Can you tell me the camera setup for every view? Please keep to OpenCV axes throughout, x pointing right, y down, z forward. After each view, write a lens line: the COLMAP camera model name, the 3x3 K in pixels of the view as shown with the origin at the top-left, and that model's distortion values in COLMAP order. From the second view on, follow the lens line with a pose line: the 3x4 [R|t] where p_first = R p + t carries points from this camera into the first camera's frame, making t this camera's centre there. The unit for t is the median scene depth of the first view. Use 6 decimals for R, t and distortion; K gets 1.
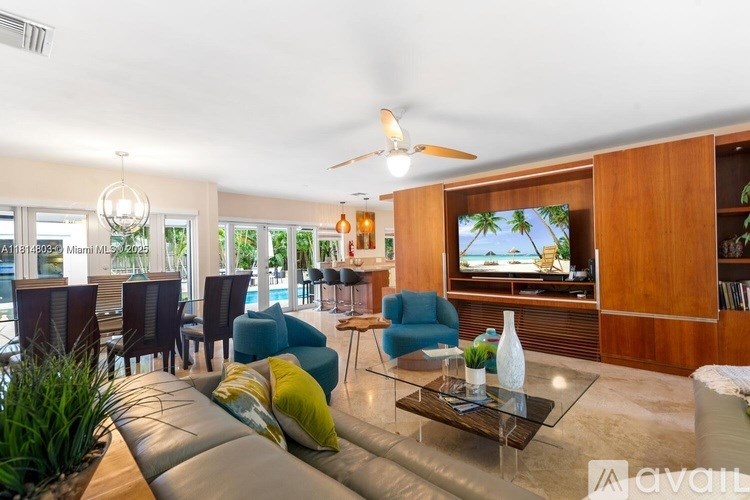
lens RADIAL K [[342.1, 0, 369.1], [0, 342.1, 249.8], [0, 0, 1]] dist [0.002578, -0.000042]
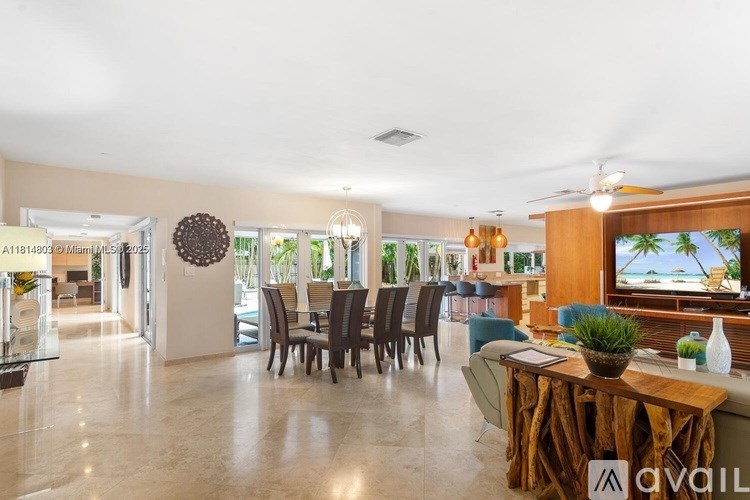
lens RADIAL K [[385.6, 0, 375.3], [0, 385.6, 259.5], [0, 0, 1]] dist [0.005047, 0.000838]
pose [[0.988582, 0.018147, -0.149589, -0.321208], [-0.018258, 0.999833, 0.000631, -0.013966], [0.149576, 0.002108, 0.988748, -0.331436]]
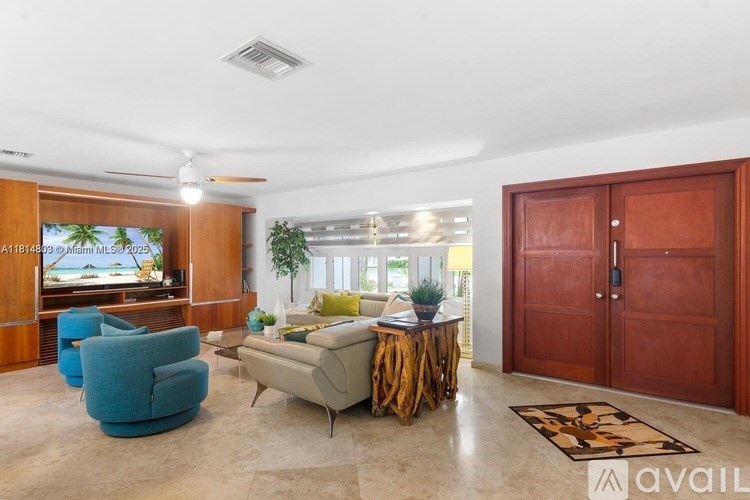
lens RADIAL K [[385.6, 0, 382.4], [0, 385.6, 247.7], [0, 0, 1]] dist [0.005047, 0.000838]
pose [[-0.104263, 0.050514, 0.993266, -0.842544], [-0.000571, 0.998706, -0.050851, 0.012919], [-0.994550, -0.005869, -0.104099, 0.269961]]
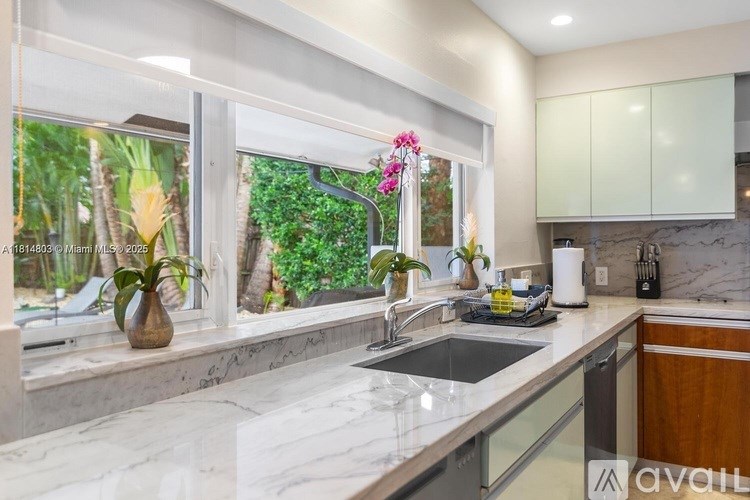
lens RADIAL K [[587.2, 0, 374.5], [0, 587.2, 242.9], [0, 0, 1]] dist [0.005020, -0.001467]
pose [[0.980336, 0.018134, 0.196500, 0.192069], [-0.019876, 0.999779, 0.006896, 0.004755], [-0.196331, -0.010666, 0.980480, 1.837031]]
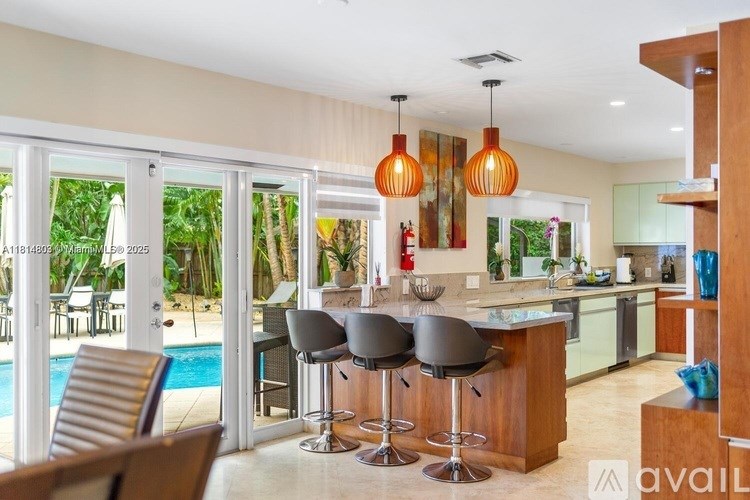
lens RADIAL K [[766.8, 0, 375.3], [0, 766.8, 249.1], [0, 0, 1]] dist [0.014012, 0.000000]
pose [[0.996484, 0.019763, 0.081417, -0.259851], [-0.020008, 0.999797, 0.002194, -0.003270], [-0.081357, -0.003815, 0.996678, 0.527749]]
